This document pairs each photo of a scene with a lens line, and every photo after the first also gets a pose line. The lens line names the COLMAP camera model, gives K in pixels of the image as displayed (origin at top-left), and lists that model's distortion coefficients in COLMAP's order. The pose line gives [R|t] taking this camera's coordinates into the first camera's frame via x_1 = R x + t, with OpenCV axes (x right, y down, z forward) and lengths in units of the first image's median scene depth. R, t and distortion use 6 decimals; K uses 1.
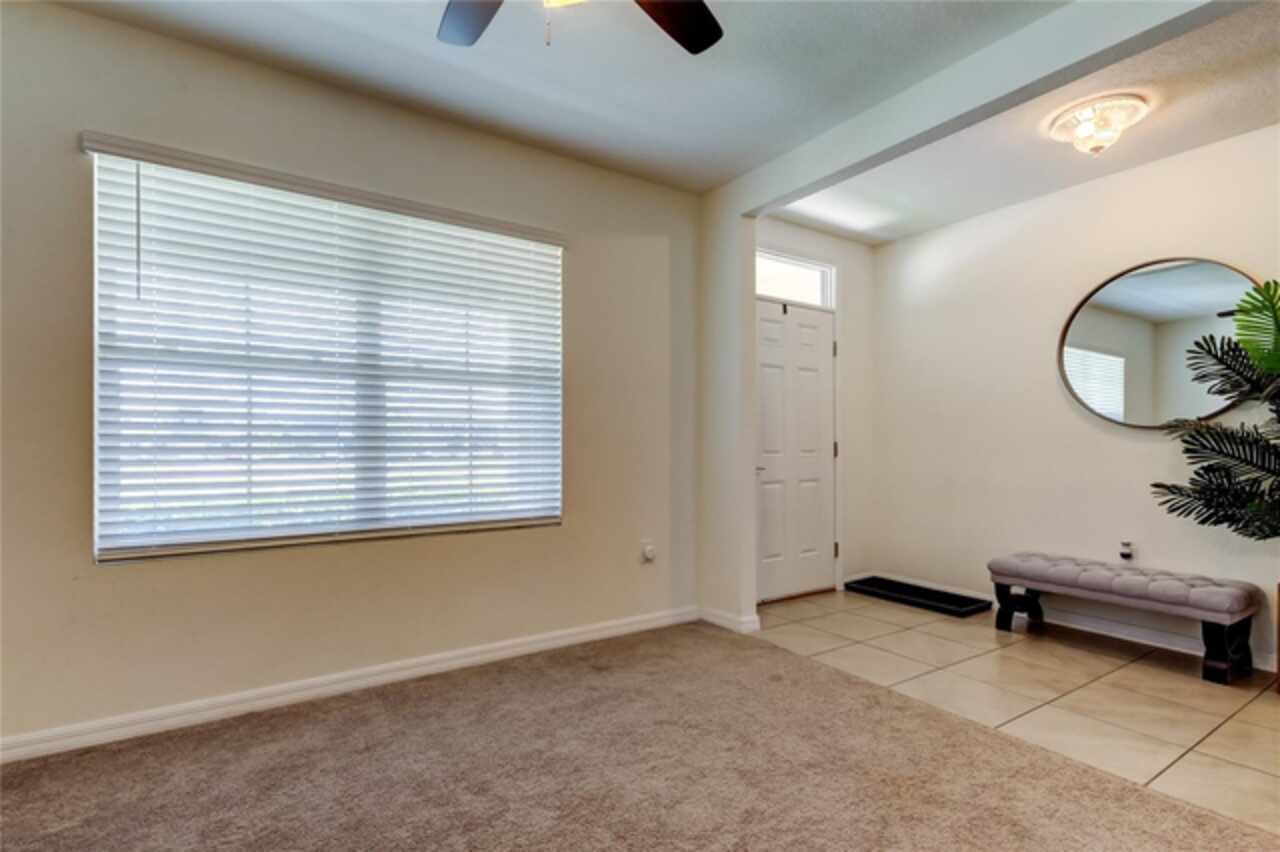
lens RADIAL K [[598.9, 0, 643.8], [0, 598.9, 438.0], [0, 0, 1]] dist [0.021564, -0.004156]
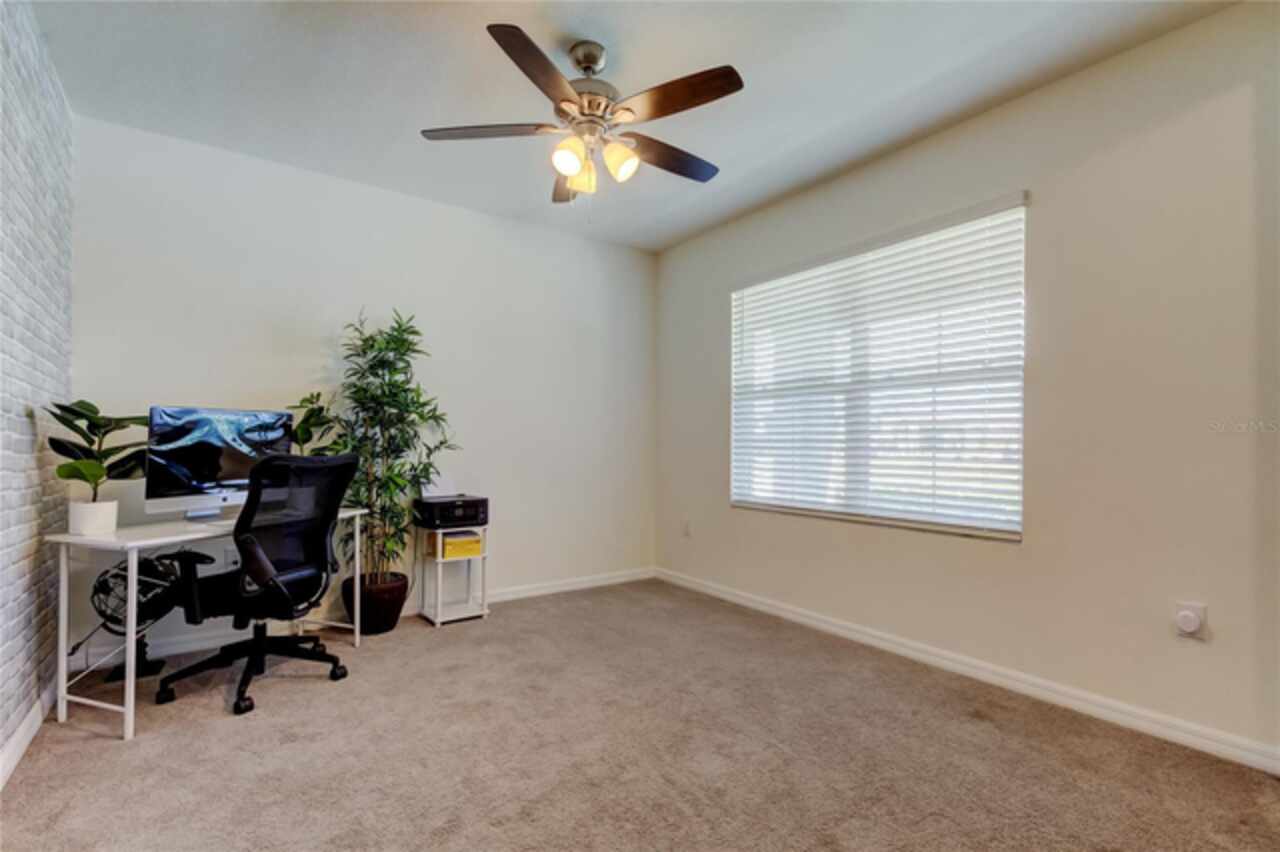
lens RADIAL K [[598.9, 0, 644.4], [0, 598.9, 430.4], [0, 0, 1]] dist [0.021564, -0.004156]
pose [[0.034955, -0.020821, -0.999172, 0.738577], [0.005548, 0.999772, -0.020640, 0.003583], [0.999373, -0.004822, 0.035062, 0.498408]]
